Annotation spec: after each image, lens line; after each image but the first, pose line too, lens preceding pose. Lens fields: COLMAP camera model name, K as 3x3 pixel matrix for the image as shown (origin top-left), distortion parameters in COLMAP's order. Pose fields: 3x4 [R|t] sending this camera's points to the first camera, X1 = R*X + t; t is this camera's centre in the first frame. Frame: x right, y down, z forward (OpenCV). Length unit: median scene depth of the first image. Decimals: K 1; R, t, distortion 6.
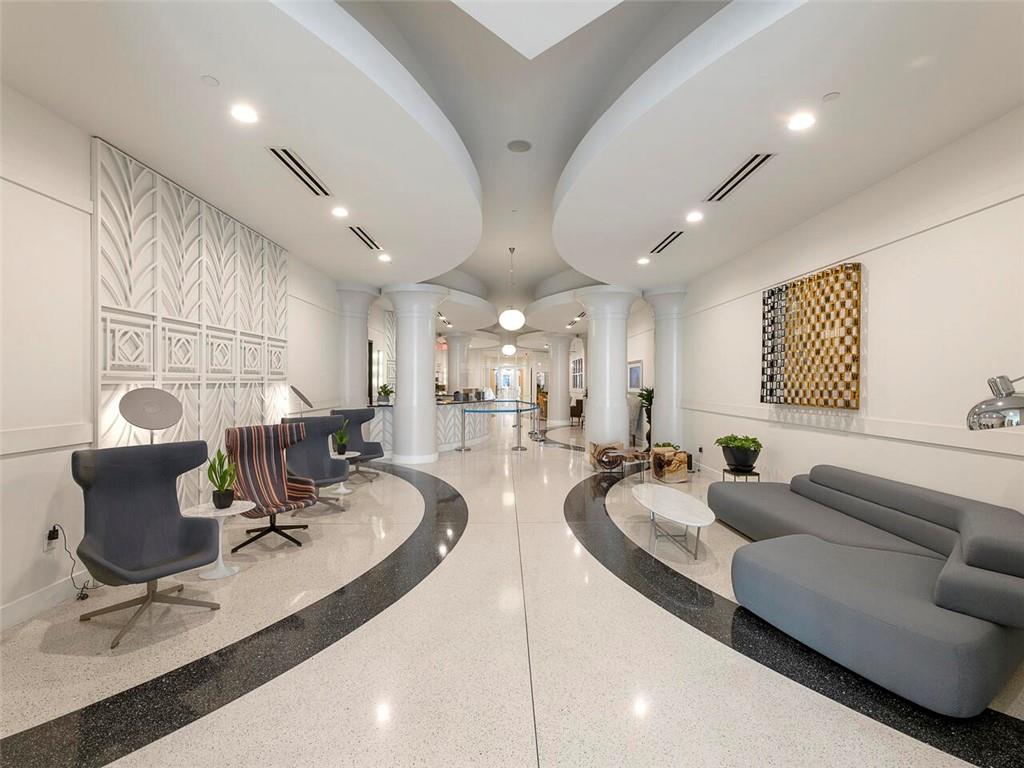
lens RADIAL K [[494.6, 0, 512.0], [0, 494.6, 384.0], [0, 0, 1]] dist [-0.000347, -0.000016]
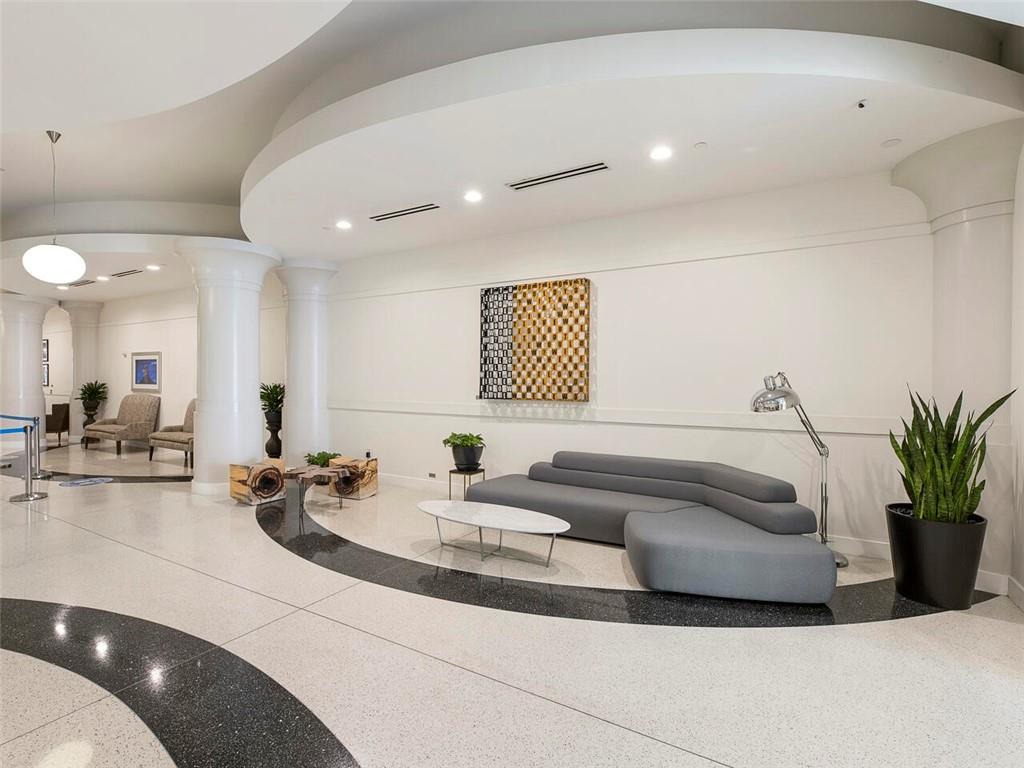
lens RADIAL K [[522.0, 0, 512.0], [0, 522.0, 384.0], [0, 0, 1]] dist [-0.002328, 0.001237]
pose [[0.496275, -0.013333, 0.868063, -0.438114], [0.000982, 0.999890, 0.014796, -0.009066], [-0.868165, -0.006490, 0.496234, 0.473576]]
